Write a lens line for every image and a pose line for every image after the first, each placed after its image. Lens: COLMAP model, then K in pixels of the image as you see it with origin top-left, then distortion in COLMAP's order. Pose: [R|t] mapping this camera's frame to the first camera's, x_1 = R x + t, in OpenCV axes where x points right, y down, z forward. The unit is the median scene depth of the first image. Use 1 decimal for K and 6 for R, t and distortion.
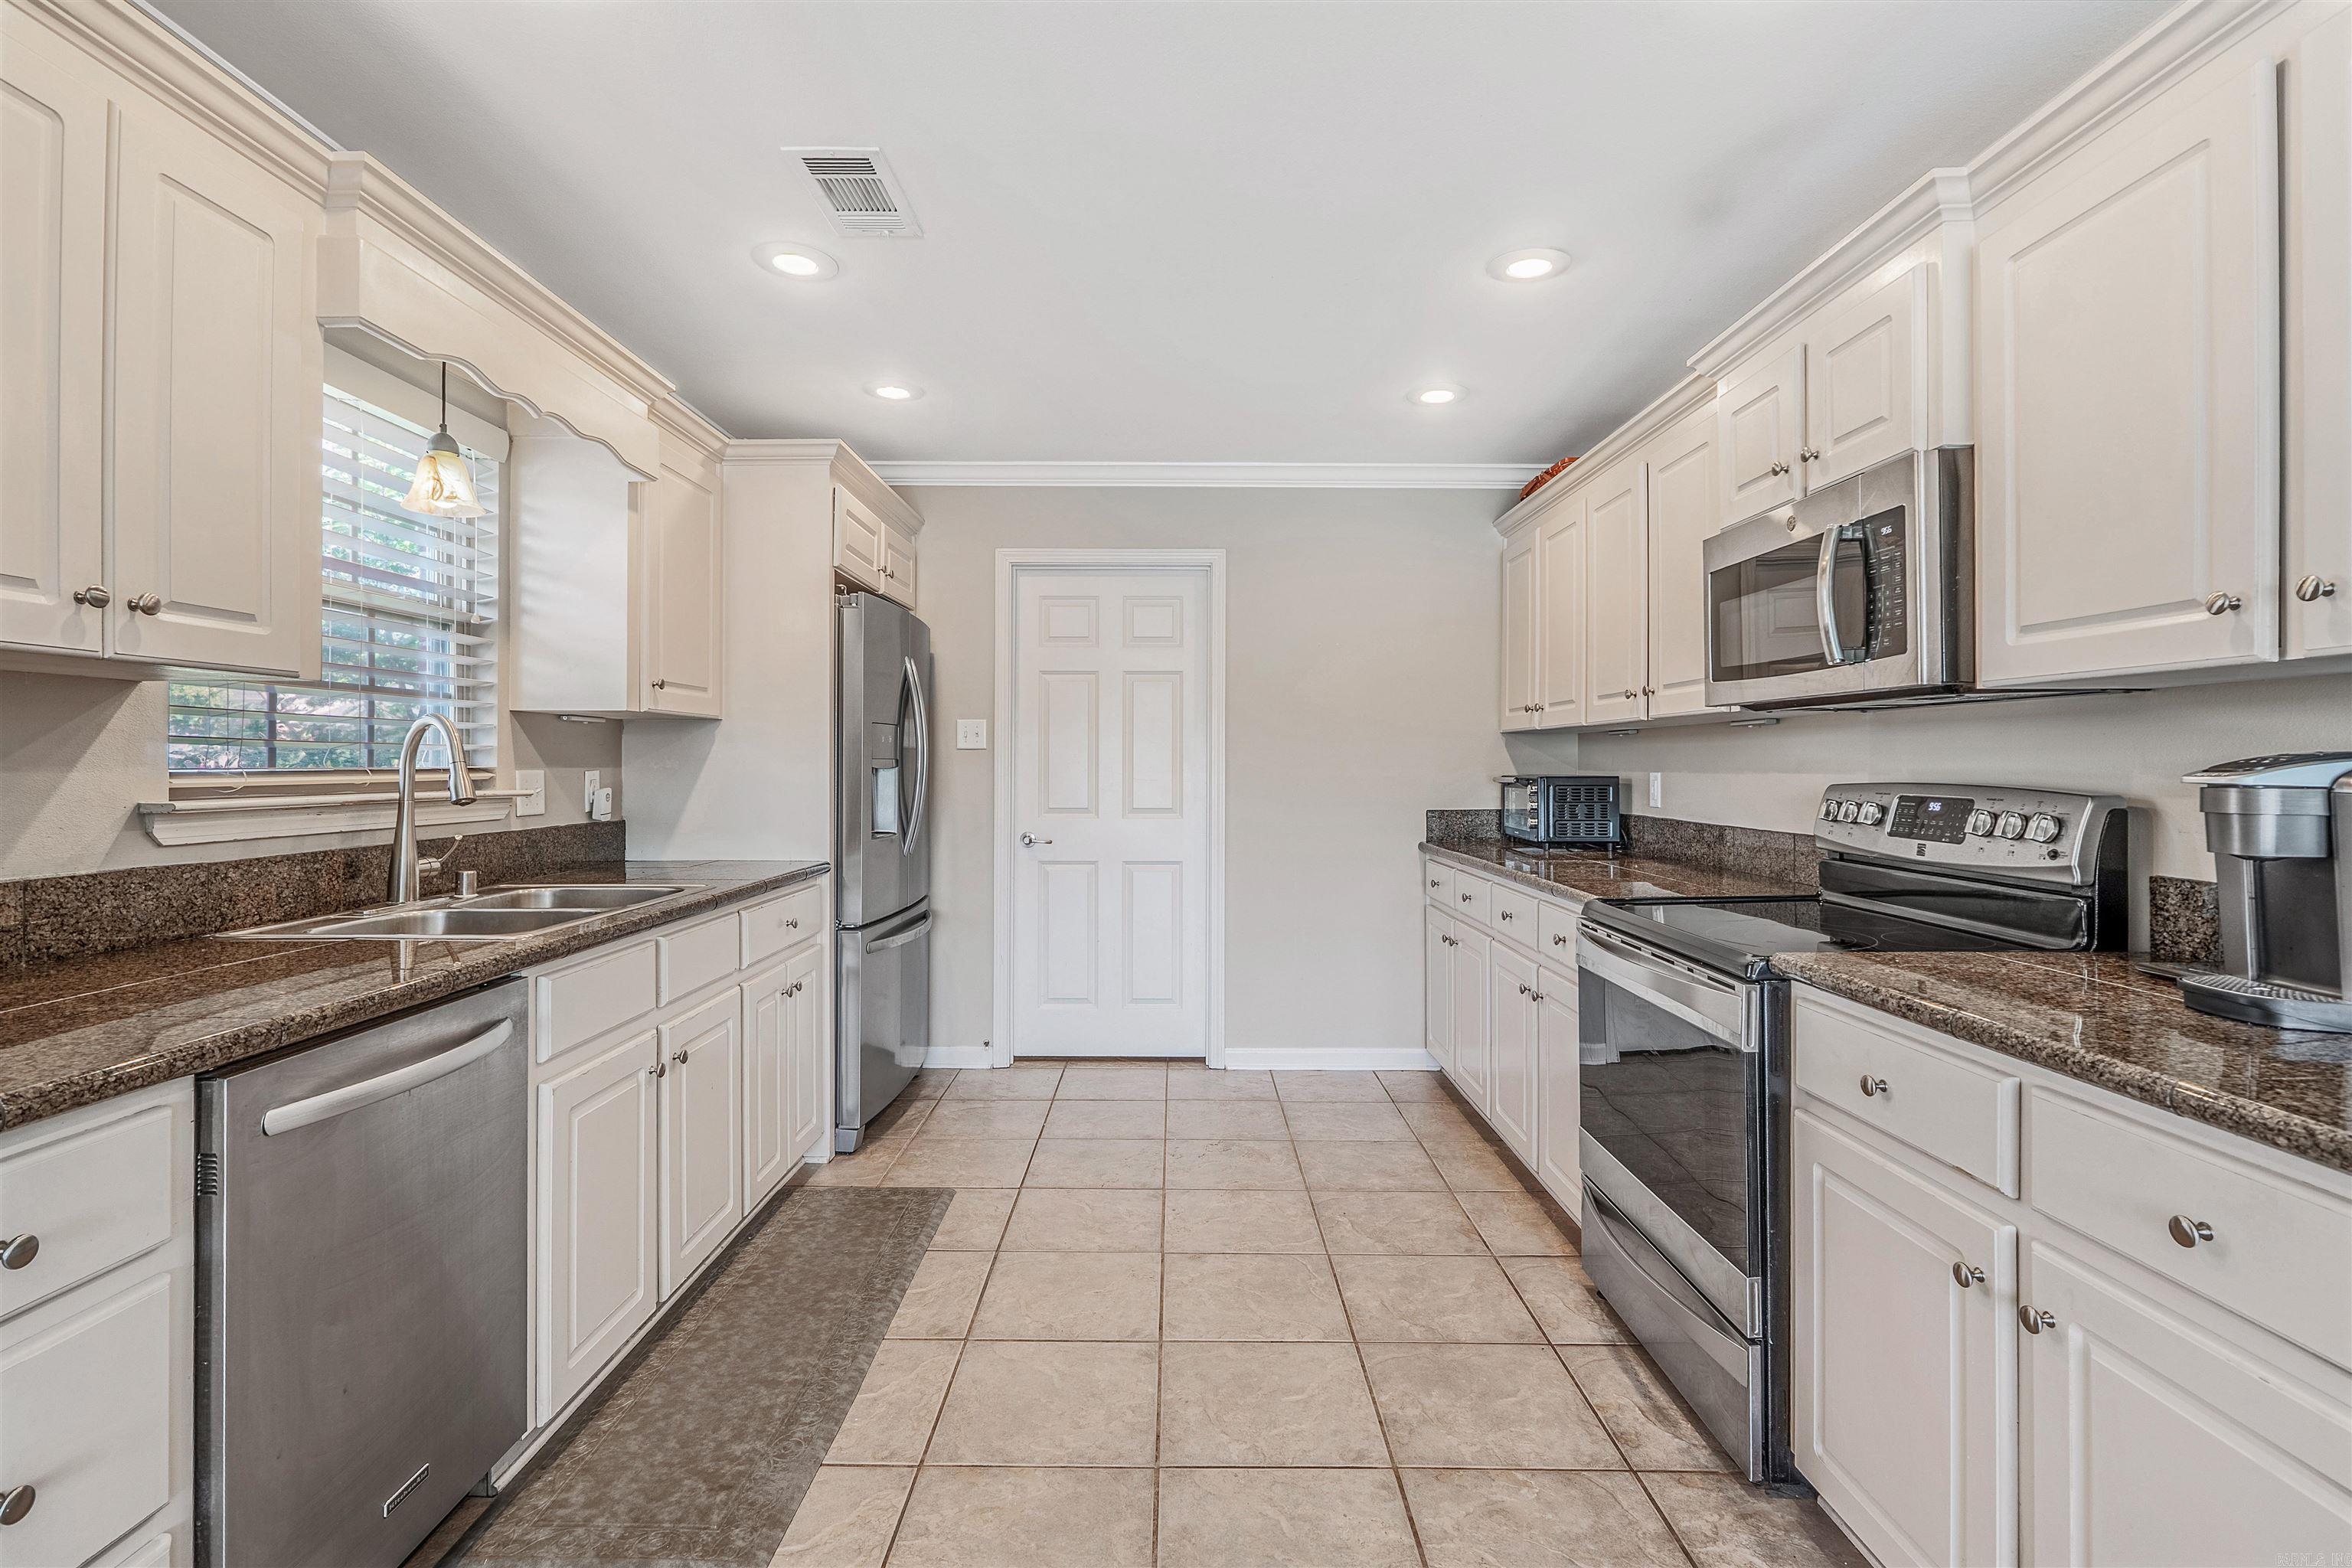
lens RADIAL K [[1069.2, 0, 1165.5], [0, 1069.2, 760.6], [0, 0, 1]] dist [-0.018737, 0.000036]
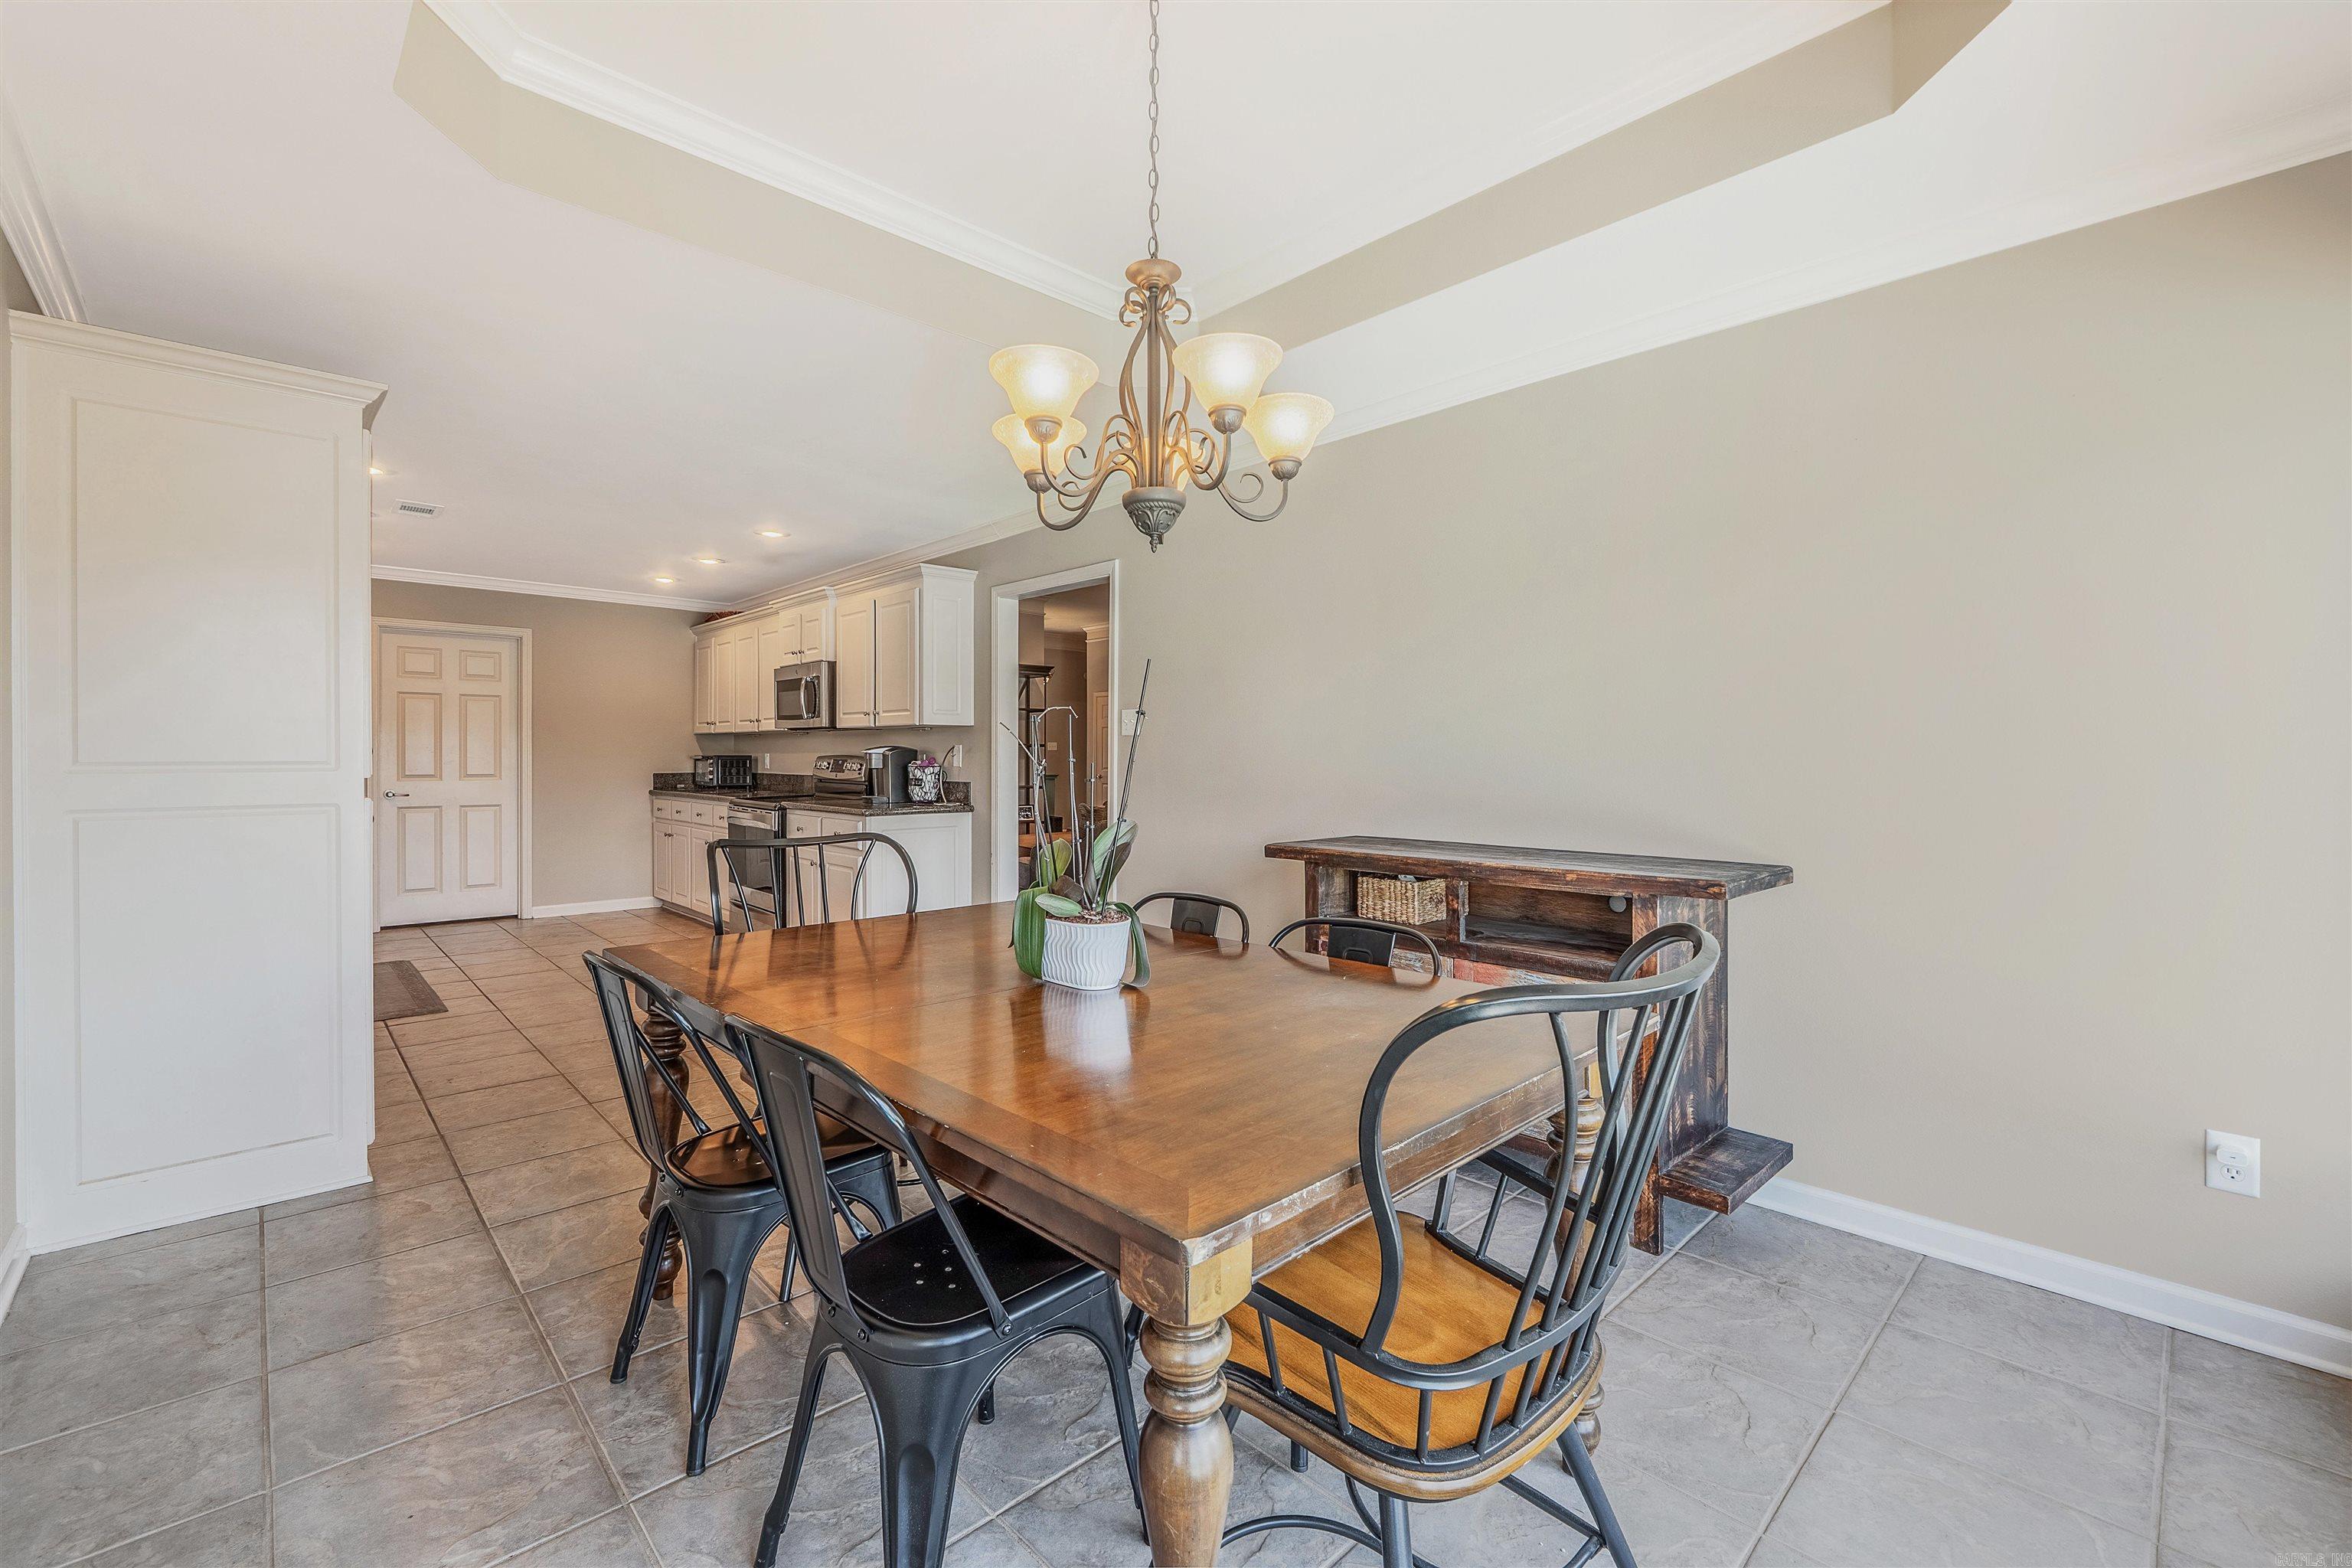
lens RADIAL K [[991.6, 0, 1173.9], [0, 991.6, 765.3], [0, 0, 1]] dist [-0.000319, -0.006265]
pose [[0.720764, -0.006163, 0.693153, -0.514647], [-0.003233, 0.999920, 0.012253, 0.010485], [-0.693173, -0.011073, 0.720686, -1.523339]]
